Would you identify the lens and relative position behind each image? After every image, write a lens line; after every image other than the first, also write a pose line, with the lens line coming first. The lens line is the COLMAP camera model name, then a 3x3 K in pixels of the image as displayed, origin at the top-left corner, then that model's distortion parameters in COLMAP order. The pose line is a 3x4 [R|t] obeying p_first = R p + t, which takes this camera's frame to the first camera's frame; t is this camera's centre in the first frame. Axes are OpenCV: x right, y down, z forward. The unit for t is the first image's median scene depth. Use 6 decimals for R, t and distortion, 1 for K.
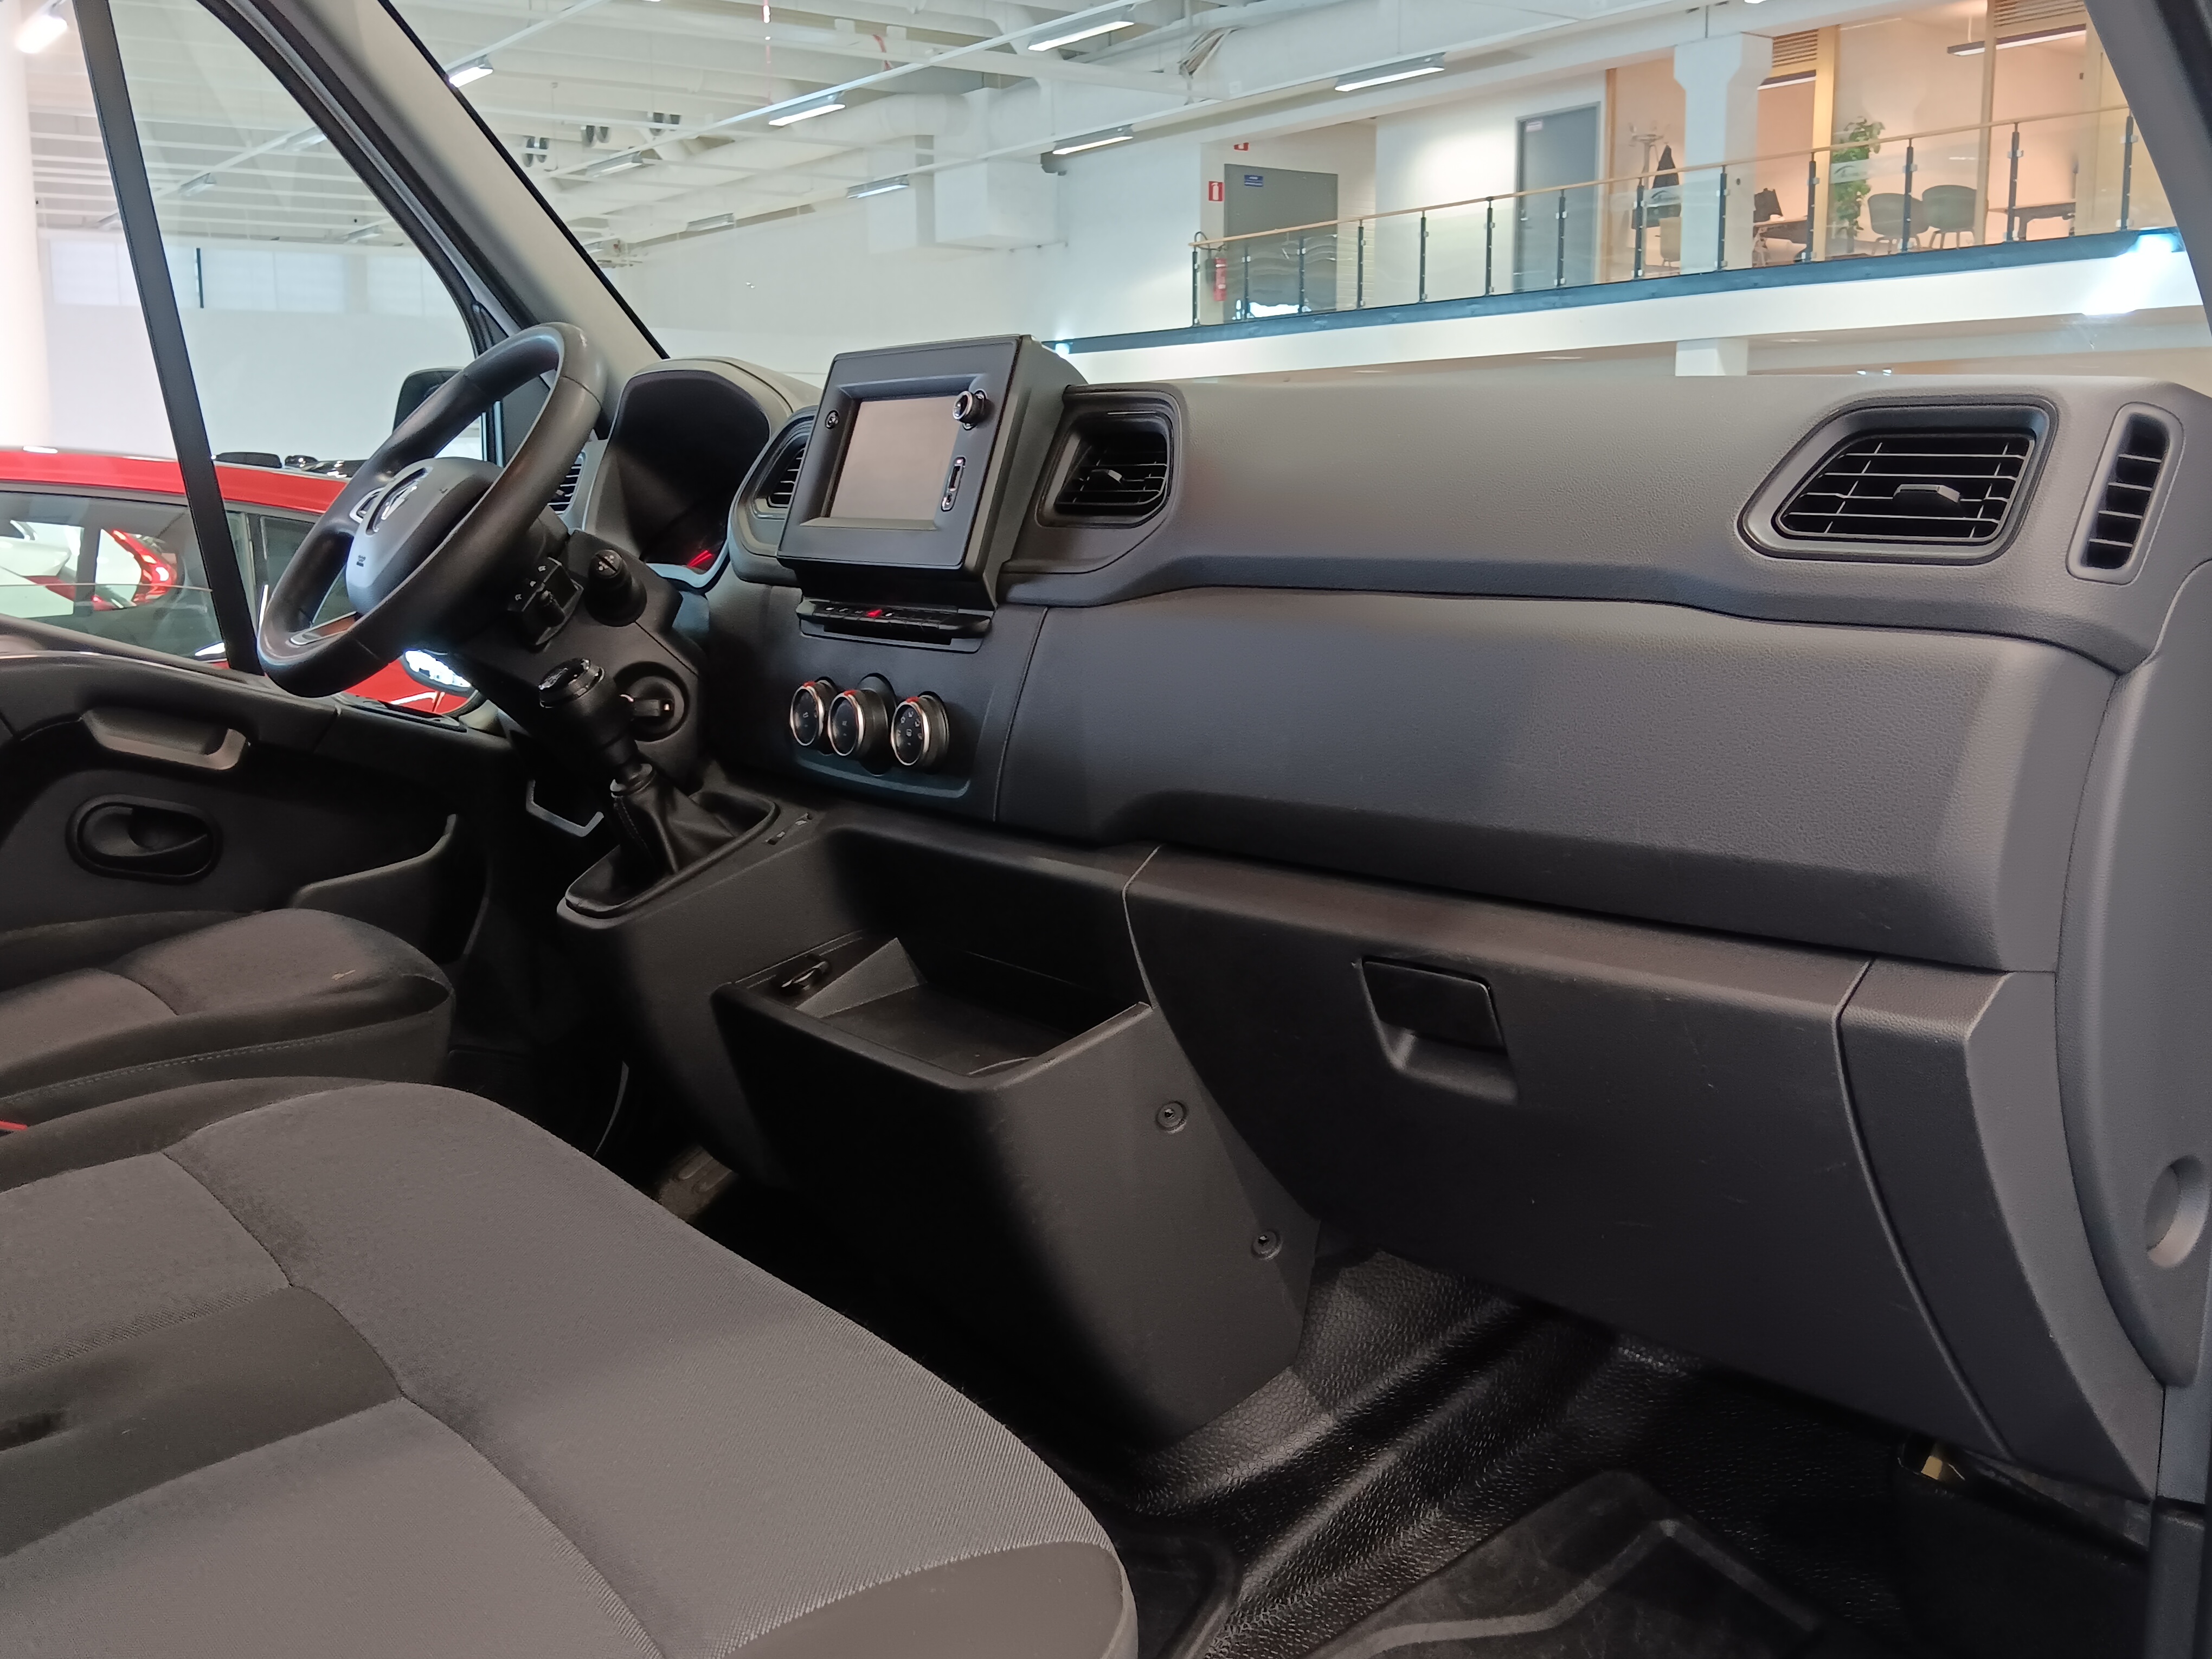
lens RADIAL K [[2107.2, 0, 1106.0], [0, 2107.2, 829.5], [0, 0, 1]] dist [0.174076, -0.419335]
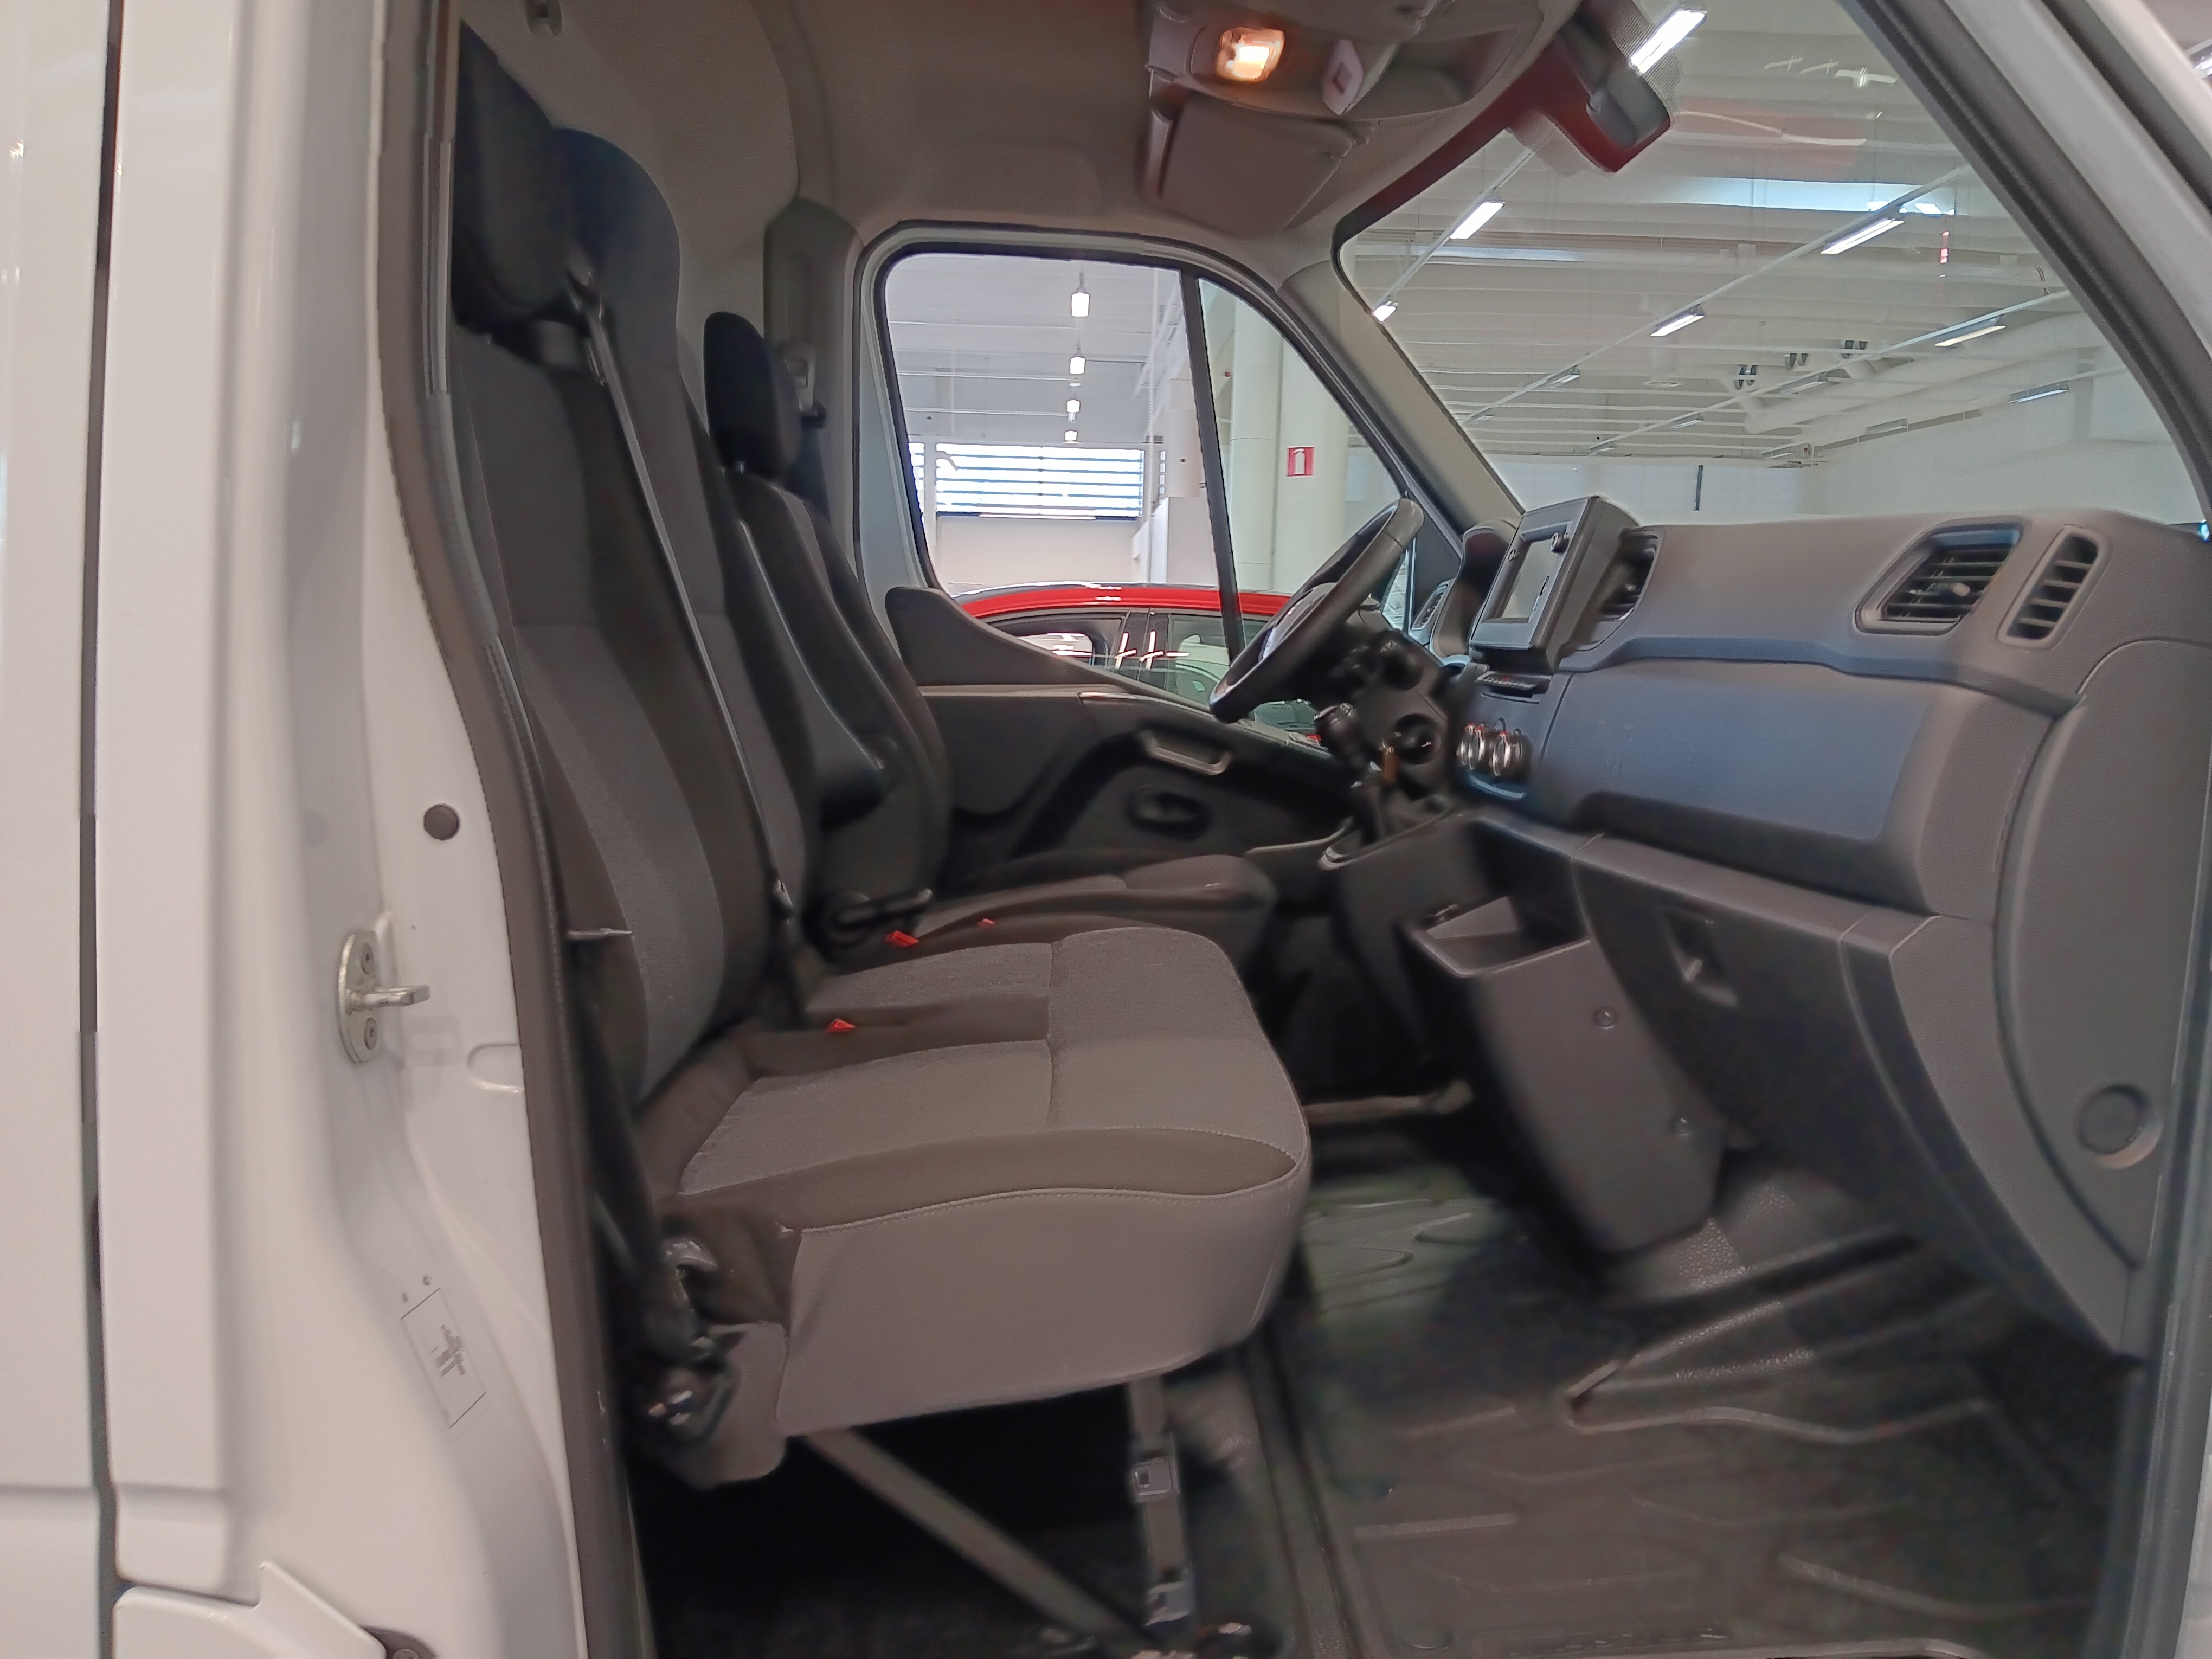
lens RADIAL K [[1889.0, 0, 1106.0], [0, 1889.0, 829.5], [0, 0, 1]] dist [0.004086, -0.079636]
pose [[0.785831, 0.081481, -0.613050, 0.529374], [-0.121874, 0.992247, -0.024342, 0.076380], [0.606314, 0.093844, 0.789669, -0.245192]]
